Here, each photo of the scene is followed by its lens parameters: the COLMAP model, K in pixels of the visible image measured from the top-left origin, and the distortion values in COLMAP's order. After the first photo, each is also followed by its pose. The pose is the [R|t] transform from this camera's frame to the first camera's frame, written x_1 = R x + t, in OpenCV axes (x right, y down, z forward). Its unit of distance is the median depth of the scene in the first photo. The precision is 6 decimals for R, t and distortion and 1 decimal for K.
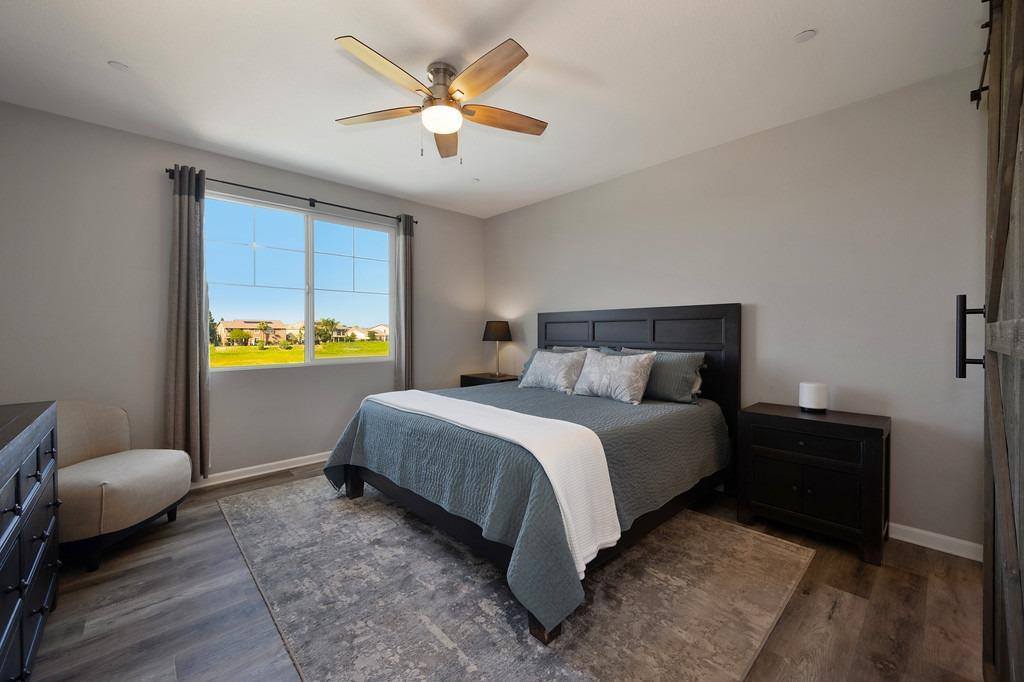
lens RADIAL K [[402.3, 0, 509.9], [0, 402.3, 339.1], [0, 0, 1]] dist [0.000039, 0.000327]
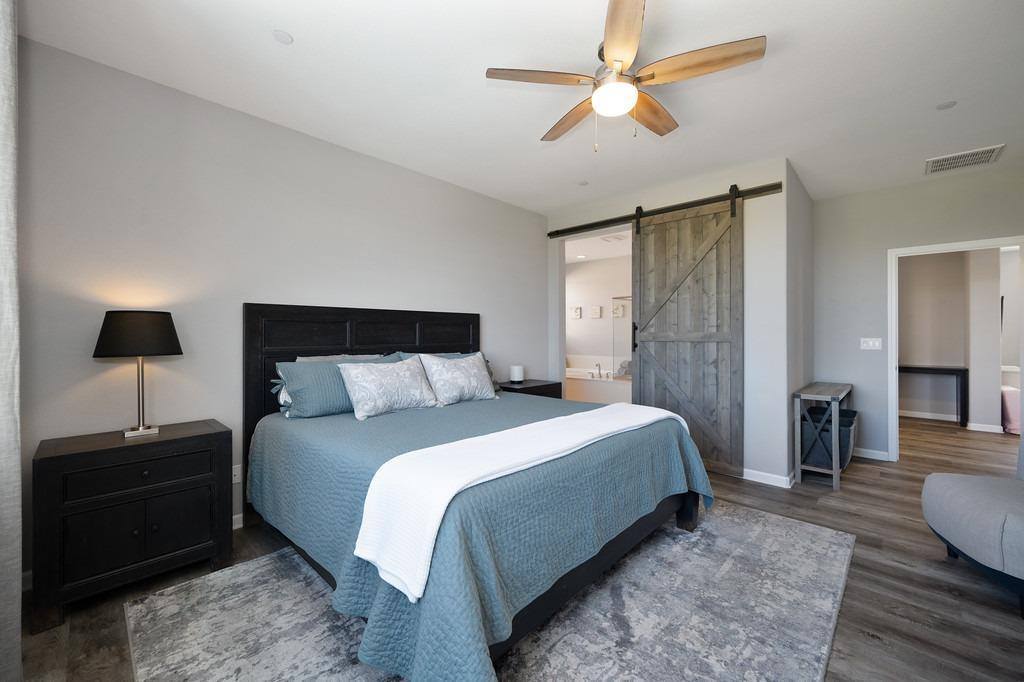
lens RADIAL K [[402.3, 0, 509.9], [0, 402.3, 339.1], [0, 0, 1]] dist [0.000039, 0.000327]
pose [[-0.063552, -0.010599, 0.997922, -0.790545], [0.019924, 0.999731, 0.011887, -0.017482], [-0.997780, 0.020638, -0.063323, 0.977358]]
